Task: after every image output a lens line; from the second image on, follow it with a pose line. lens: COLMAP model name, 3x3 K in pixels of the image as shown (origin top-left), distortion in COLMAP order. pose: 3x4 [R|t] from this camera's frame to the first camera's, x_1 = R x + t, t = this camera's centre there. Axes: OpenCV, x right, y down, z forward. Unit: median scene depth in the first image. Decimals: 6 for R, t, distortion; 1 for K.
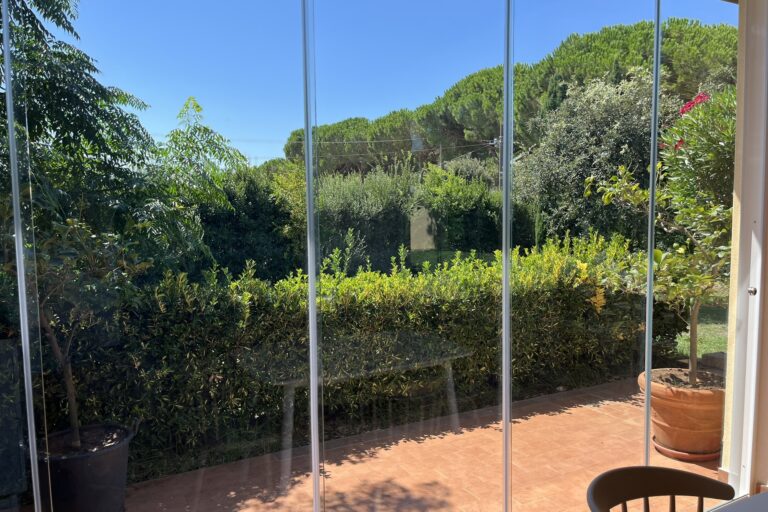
lens RADIAL K [[581.4, 0, 380.2], [0, 581.4, 254.9], [0, 0, 1]] dist [0.049427, -0.064090]
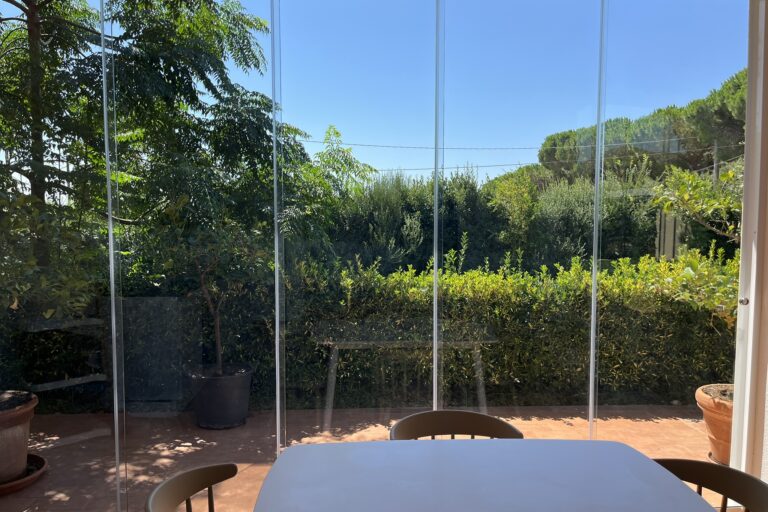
lens RADIAL K [[581.4, 0, 379.0], [0, 581.4, 255.5], [0, 0, 1]] dist [0.049427, -0.064090]
pose [[0.903531, 0.040904, -0.426566, 0.307383], [-0.044890, 0.998992, 0.000711, 0.007200], [0.426165, 0.018506, 0.904456, -0.108622]]
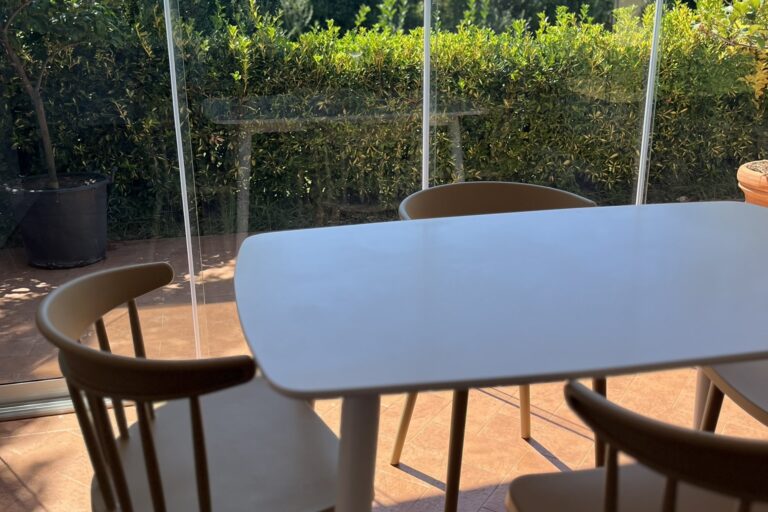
lens RADIAL K [[772.4, 0, 378.9], [0, 772.4, 255.1], [0, 0, 1]] dist [0.030581, 0.000000]
pose [[0.966853, 0.082645, -0.241589, 0.204506], [-0.022922, 0.970442, 0.240242, 0.078609], [0.254303, -0.226741, 0.940169, -0.050873]]
